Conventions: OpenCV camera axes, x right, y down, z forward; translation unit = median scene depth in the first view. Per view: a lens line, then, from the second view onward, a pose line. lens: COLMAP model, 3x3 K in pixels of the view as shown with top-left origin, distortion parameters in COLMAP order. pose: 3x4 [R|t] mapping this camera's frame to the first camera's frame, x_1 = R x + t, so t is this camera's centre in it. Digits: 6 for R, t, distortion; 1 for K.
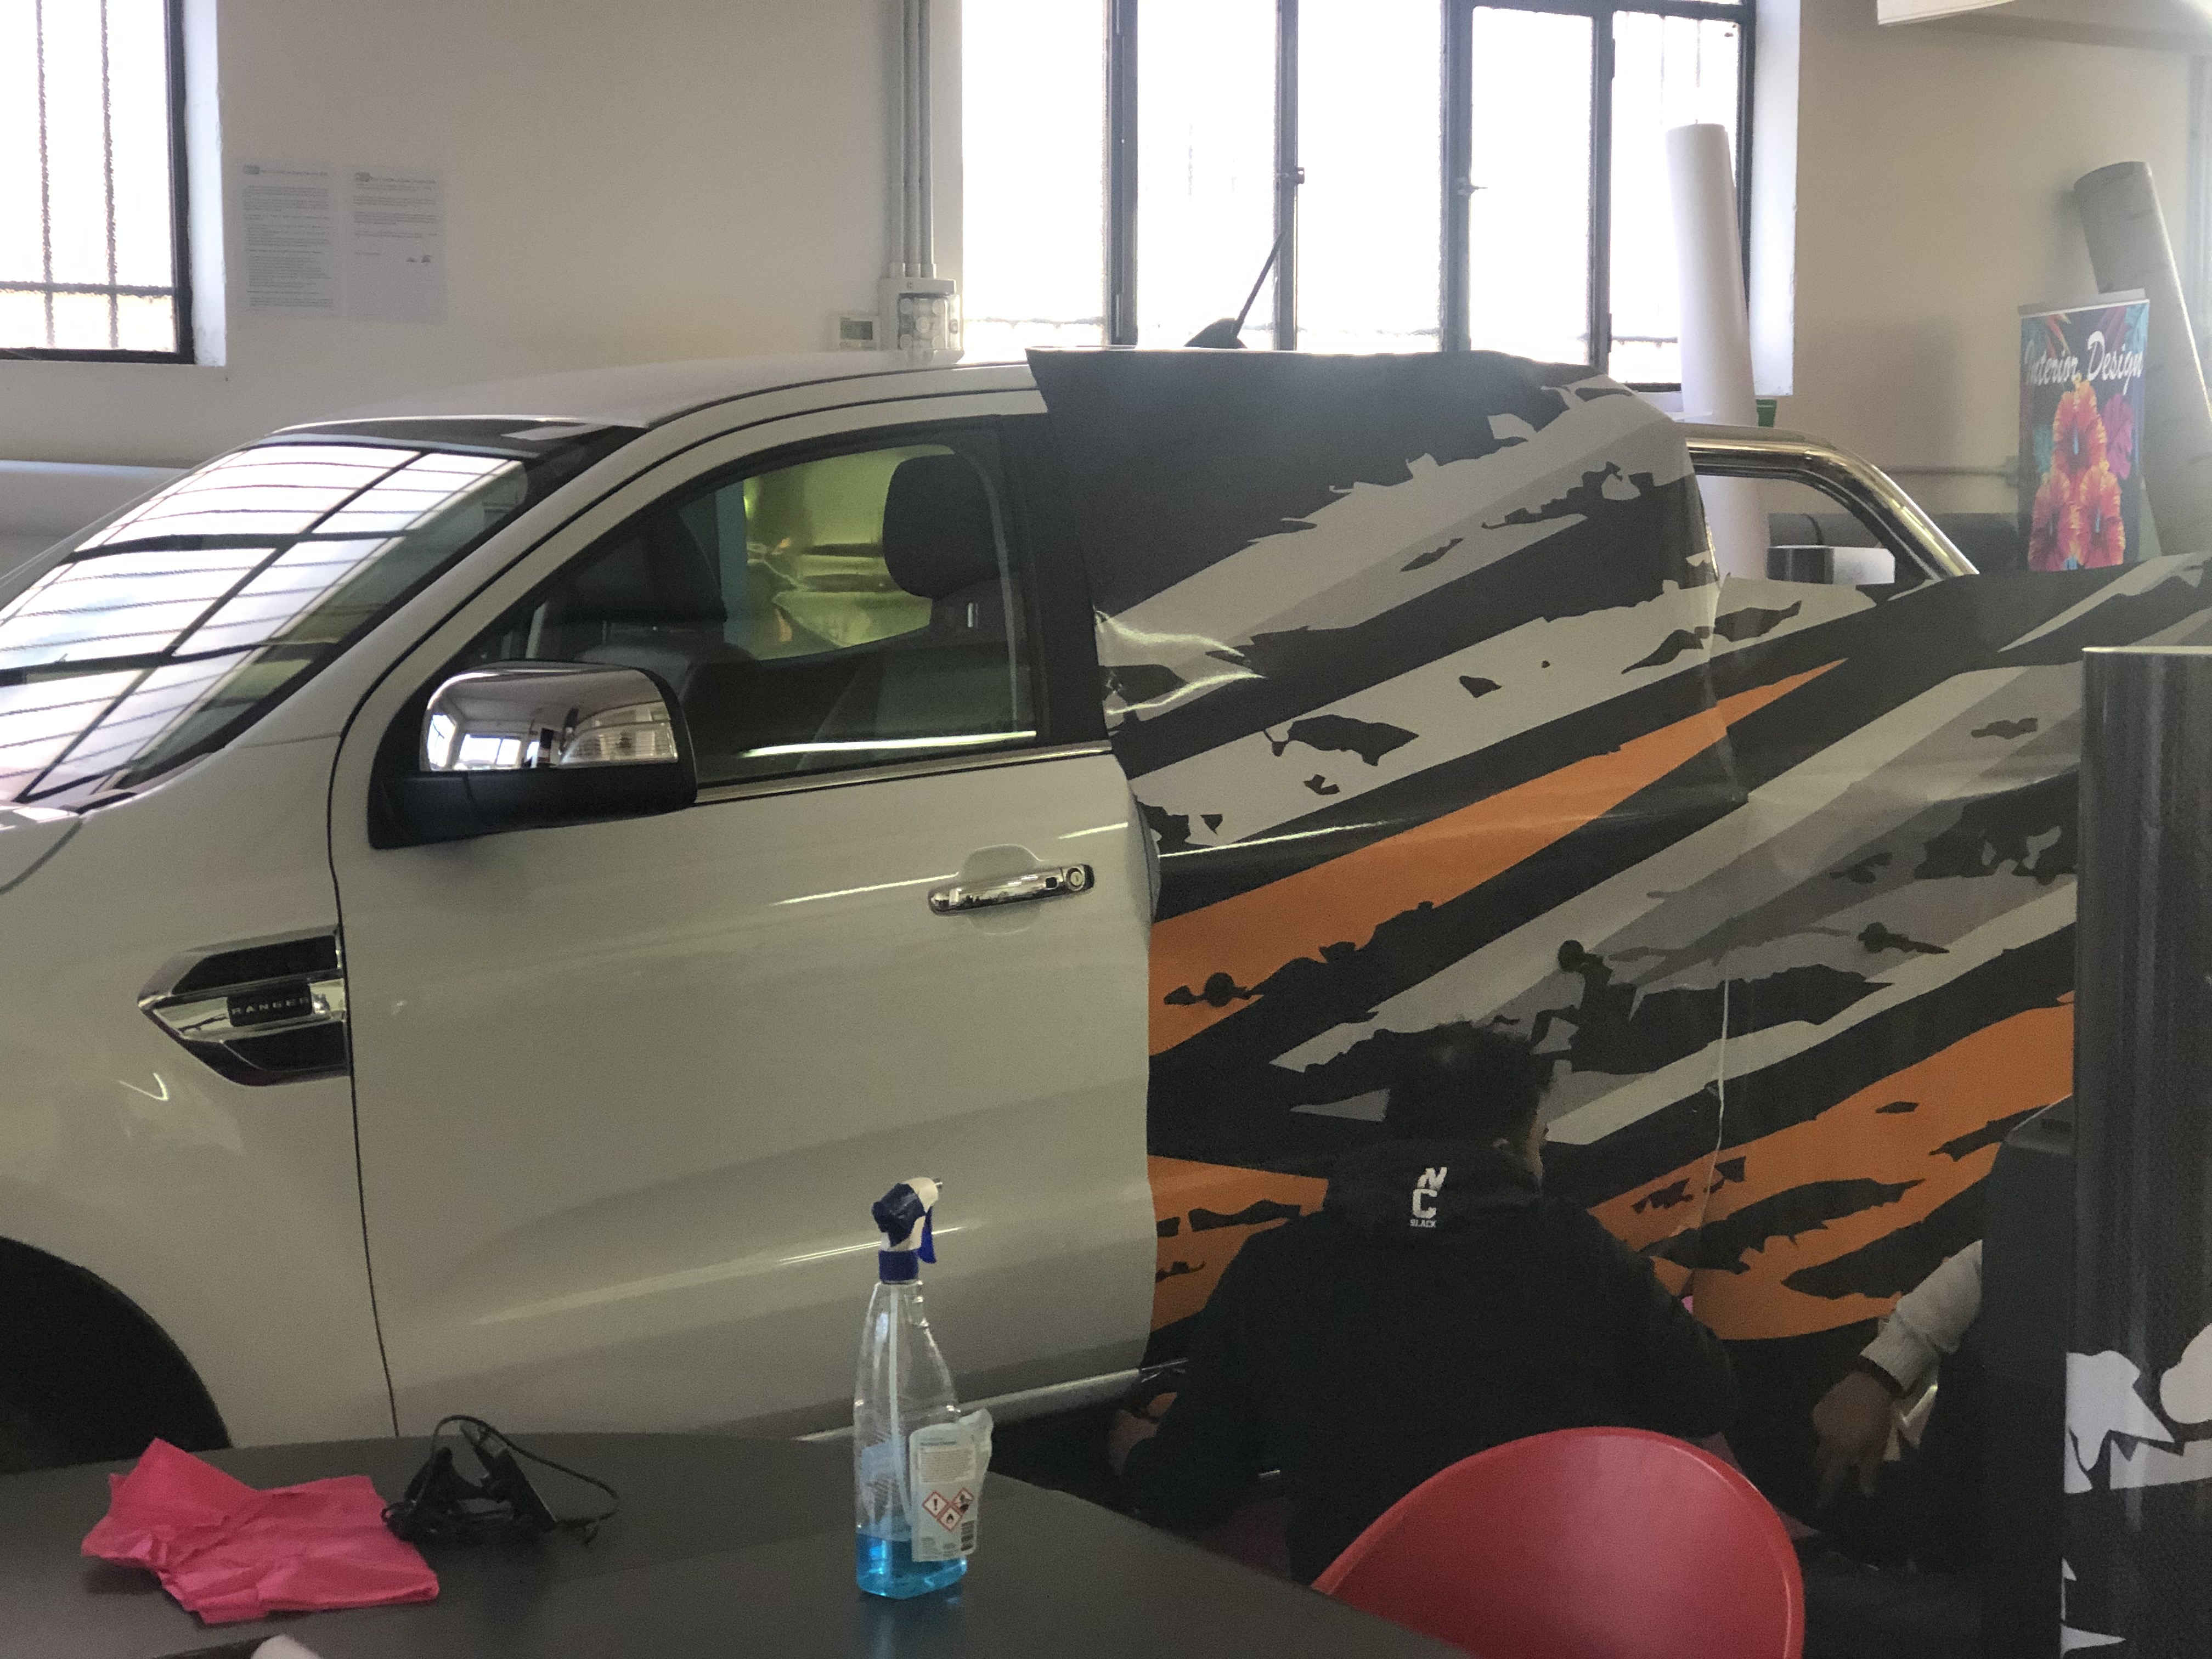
lens RADIAL K [[3652.7, 0, 1029.5], [0, 3652.7, 828.2], [0, 0, 1]] dist [-0.171967, 1.621788]
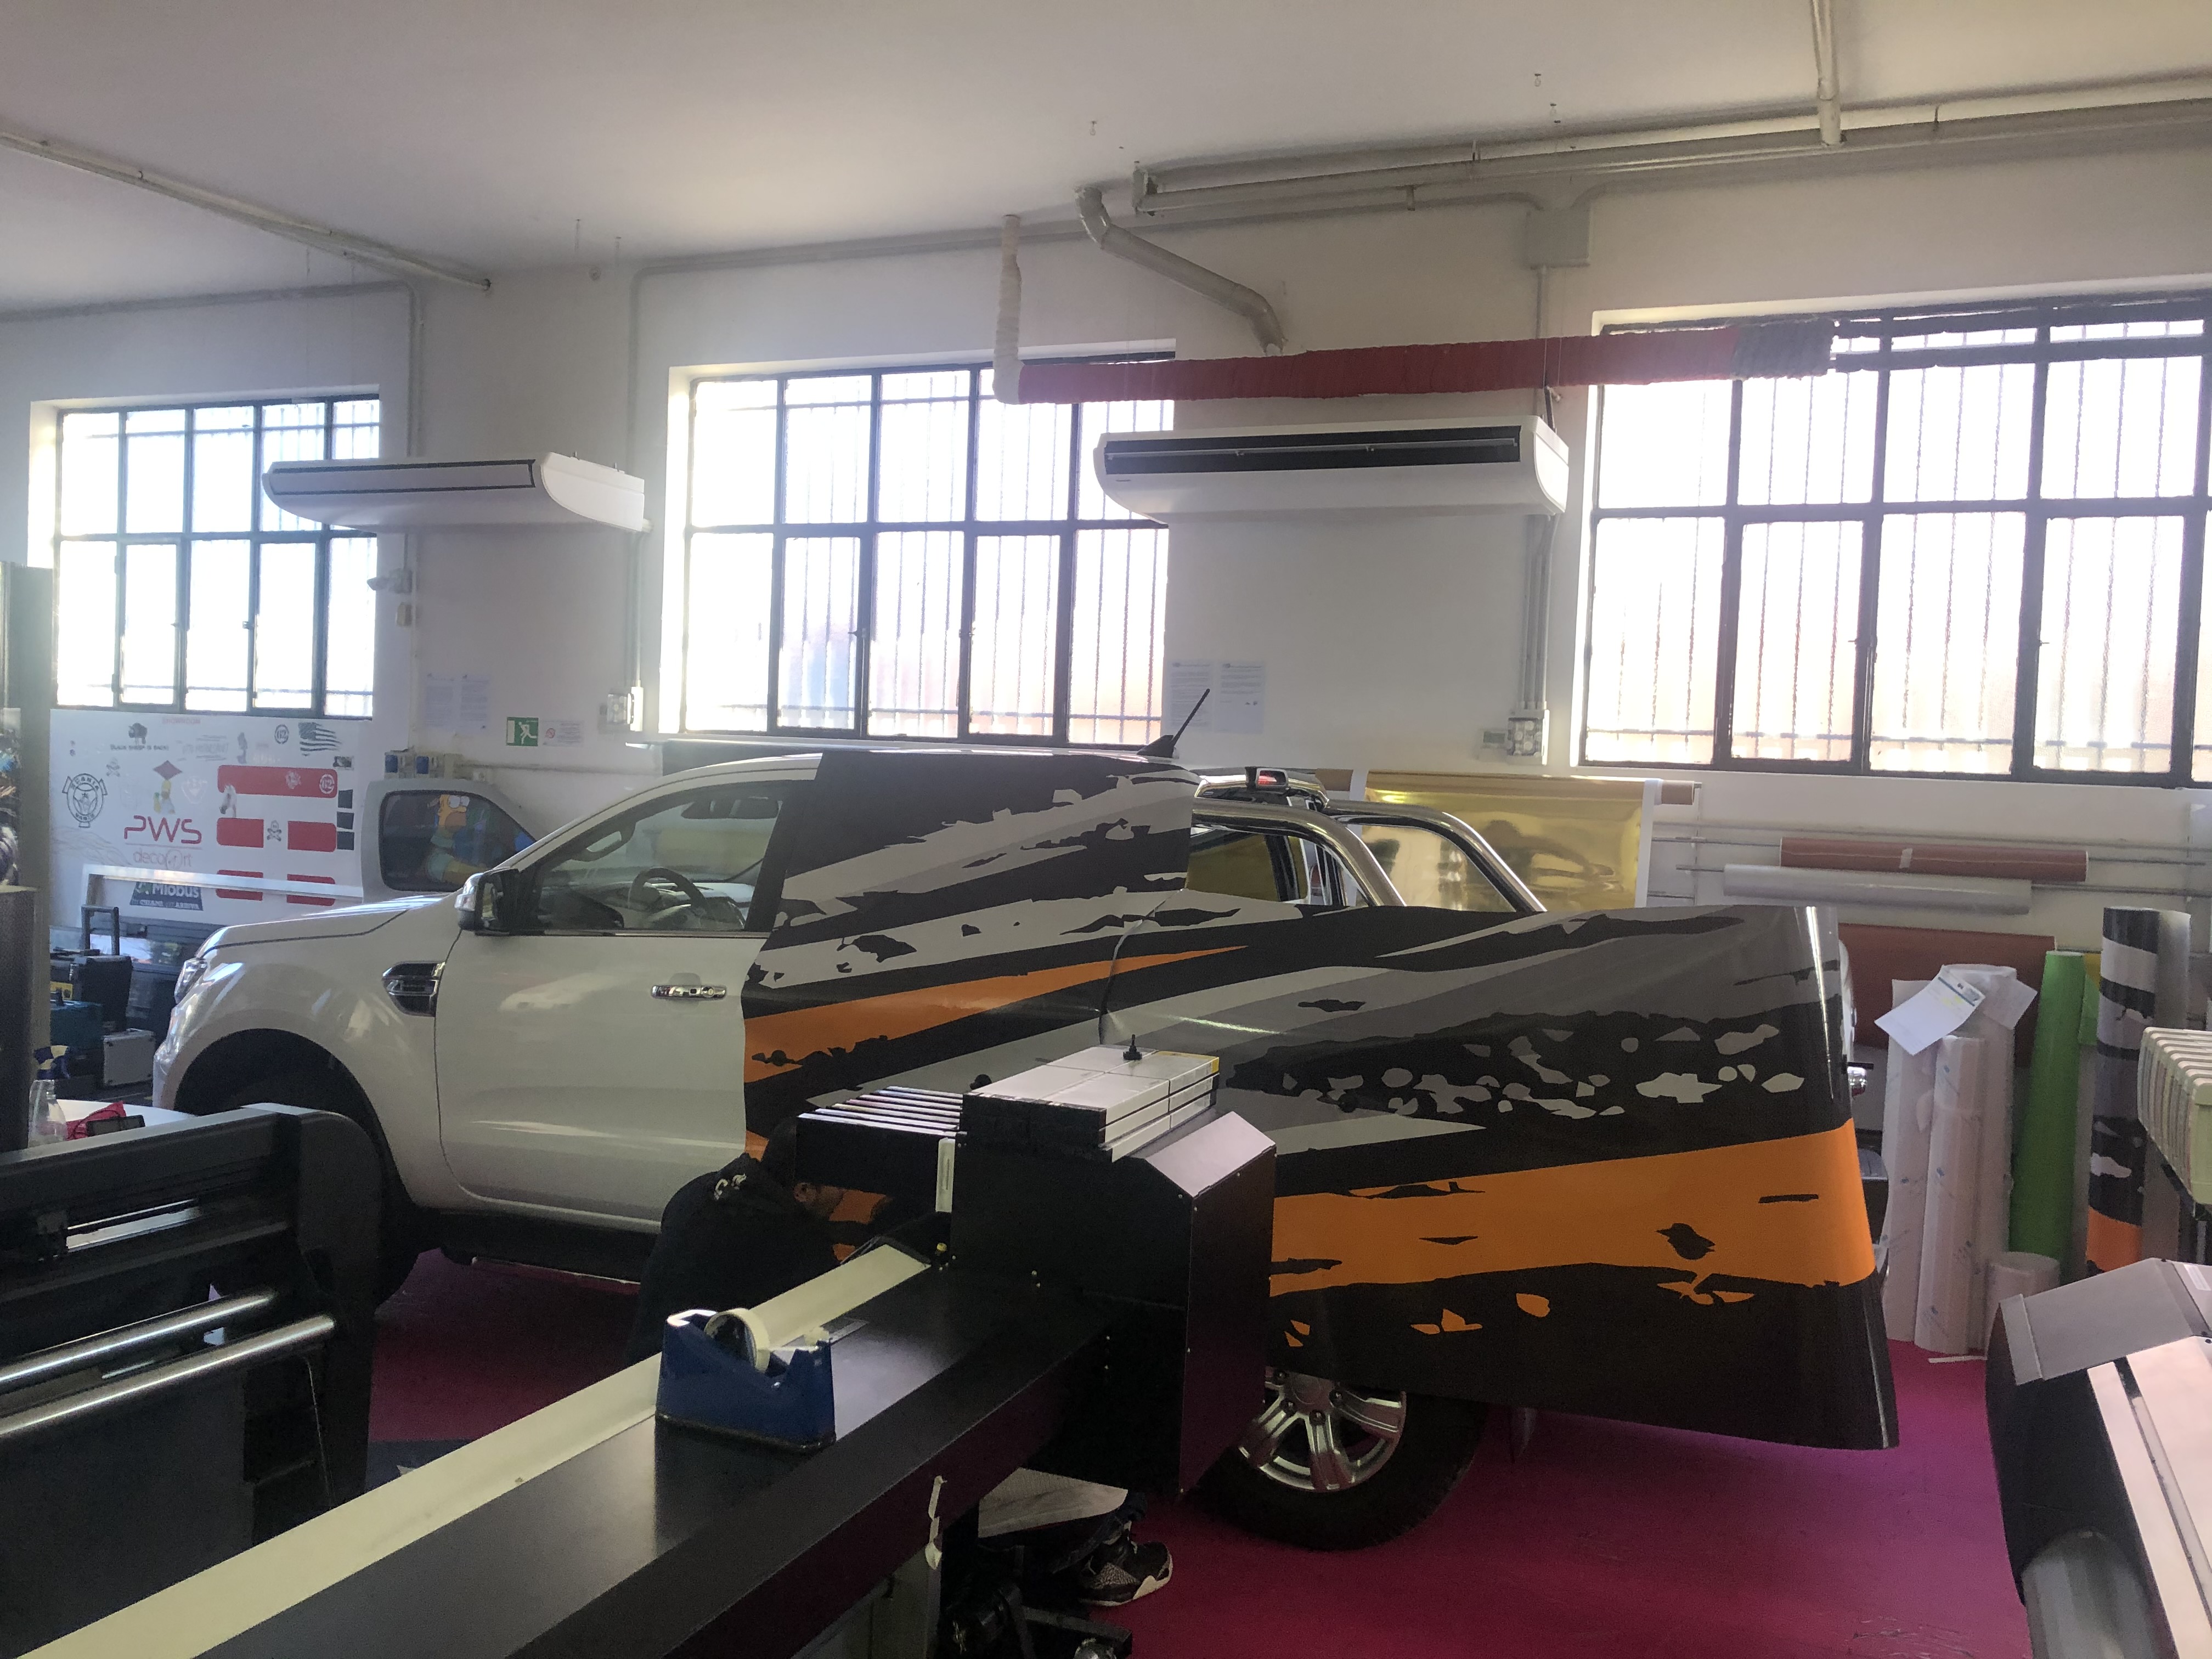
lens RADIAL K [[1782.1, 0, 1104.6], [0, 1782.1, 796.8], [0, 0, 1]] dist [0.037402, -0.003789]
pose [[0.520565, 0.037899, -0.852980, 0.947711], [-0.118682, 0.992528, -0.028331, -0.090547], [0.845533, 0.115981, 0.521174, 0.573122]]
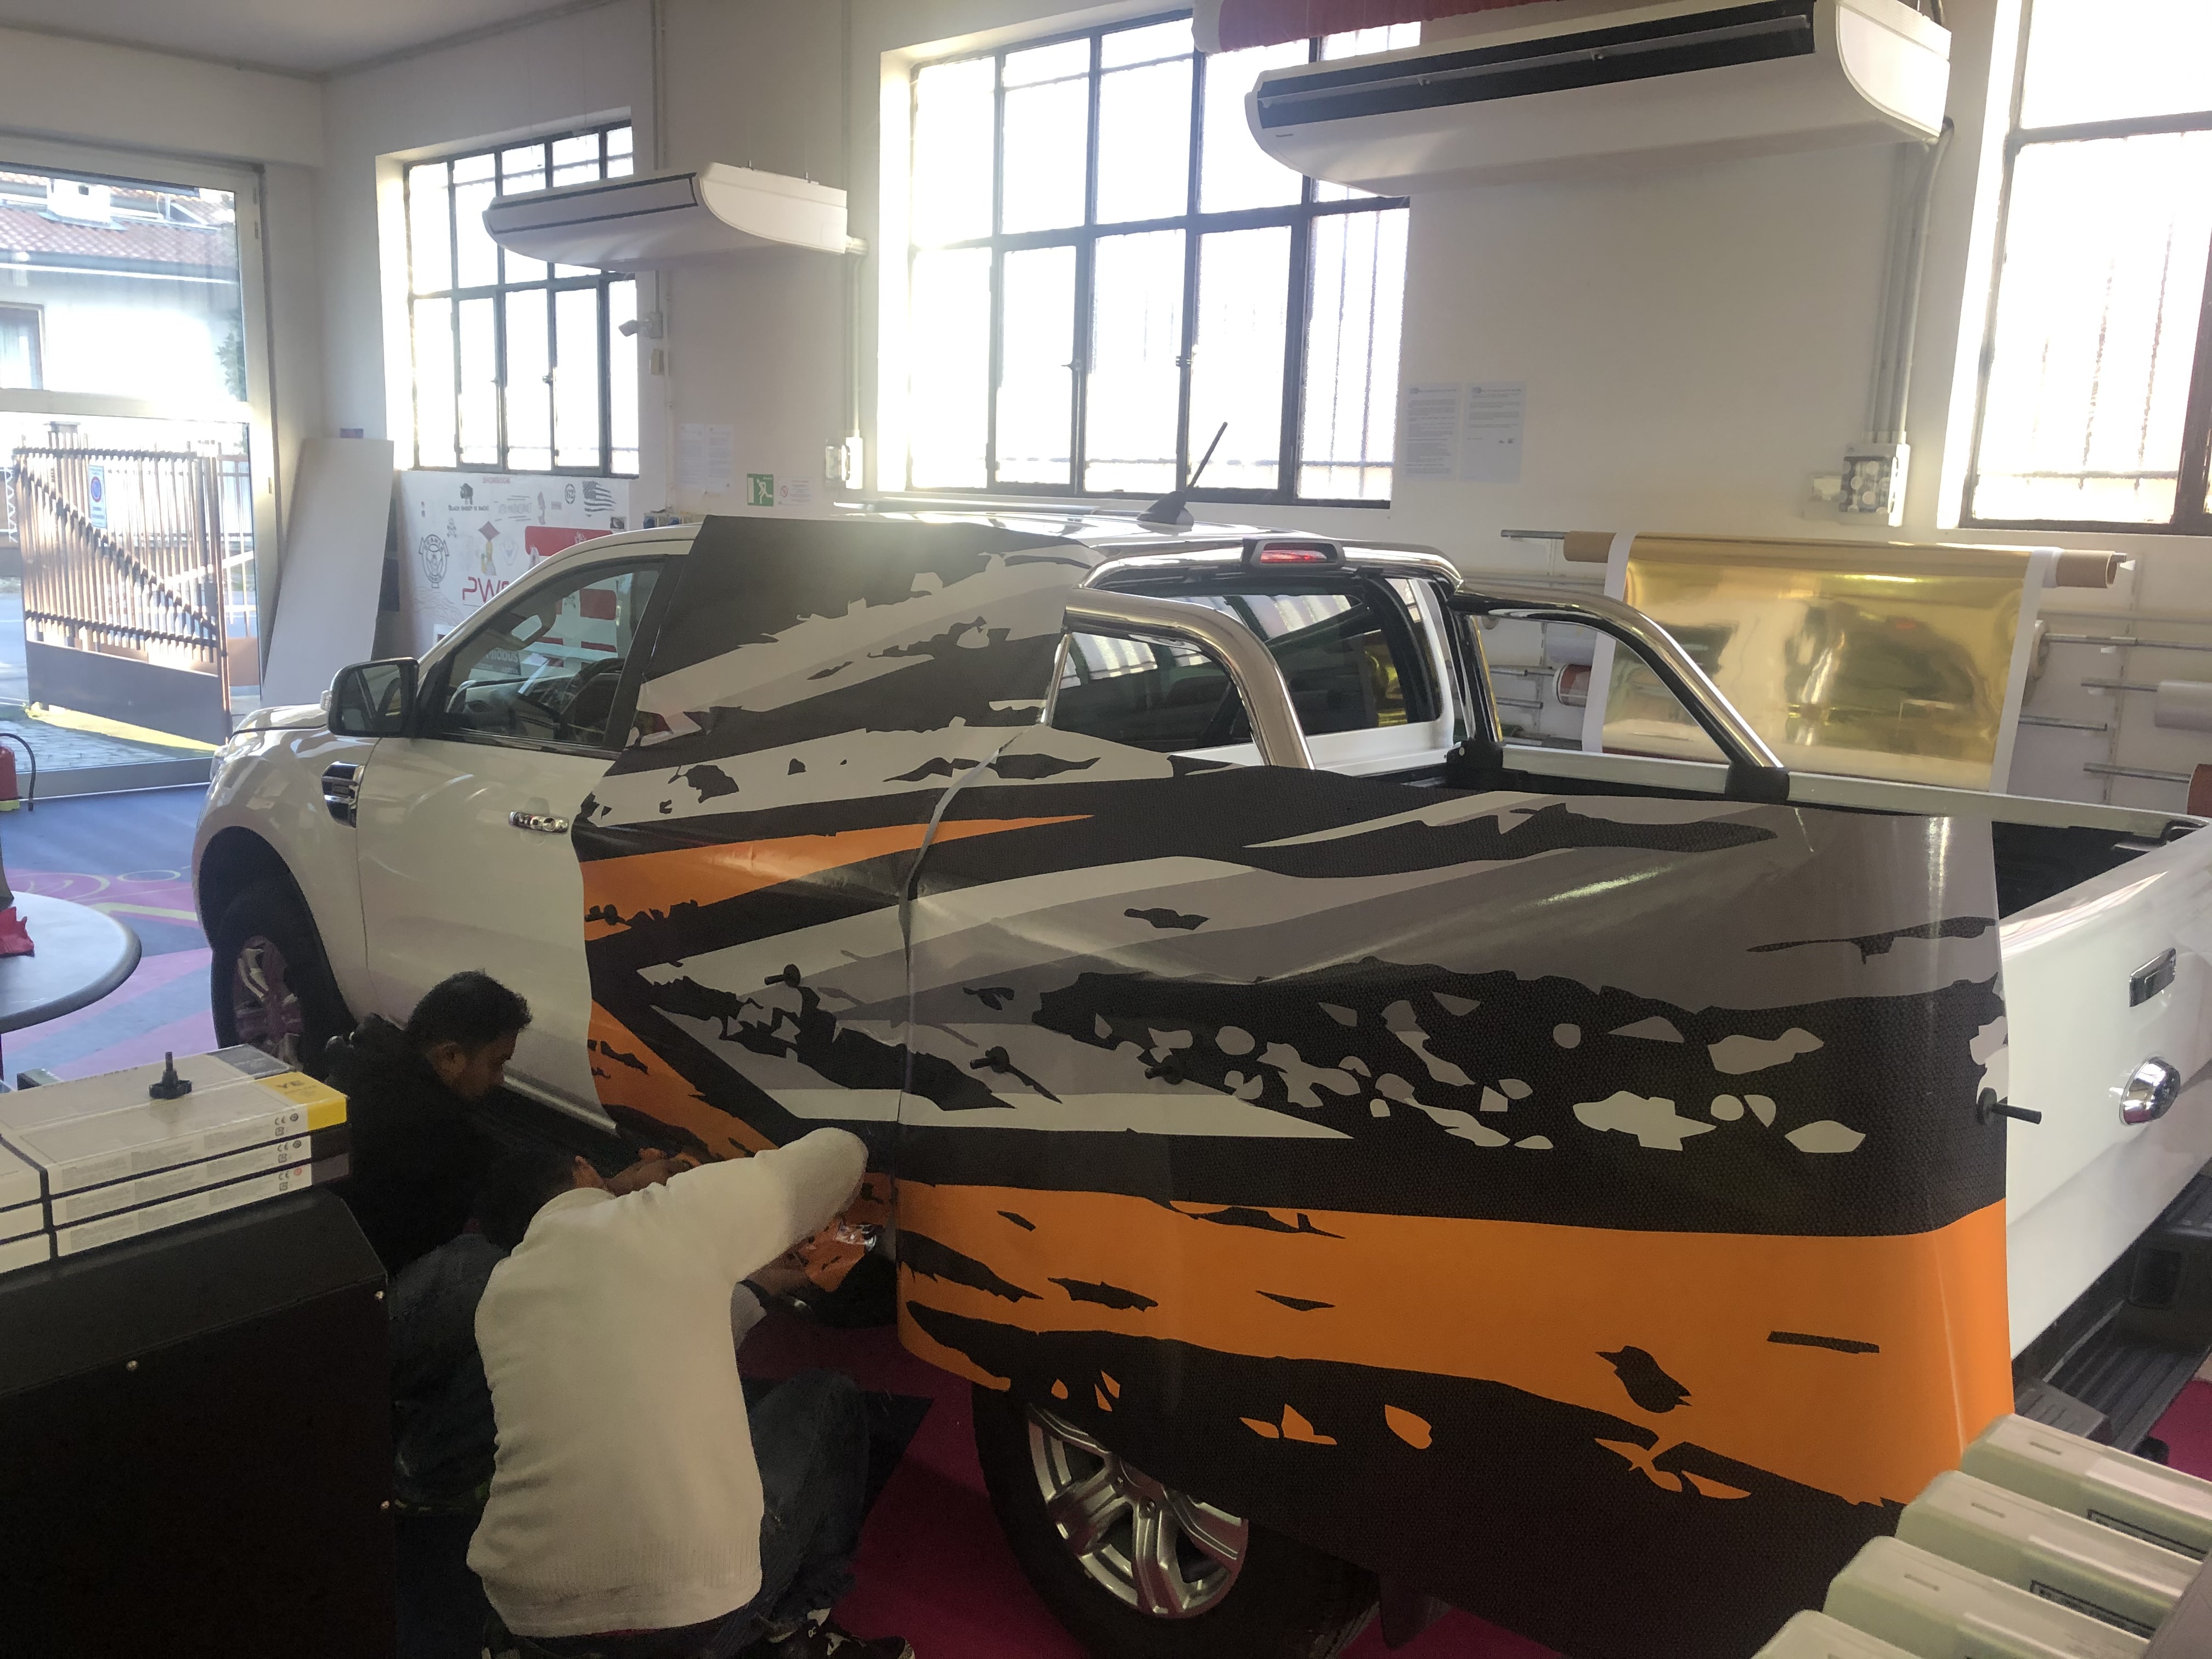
lens RADIAL K [[1795.8, 0, 1075.9], [0, 1795.8, 794.3], [0, 0, 1]] dist [0.068597, -0.079510]
pose [[0.200782, 0.170171, -0.964743, 0.809129], [-0.123089, 0.981375, 0.147487, -0.143581], [0.971872, 0.089137, 0.217988, 0.959431]]
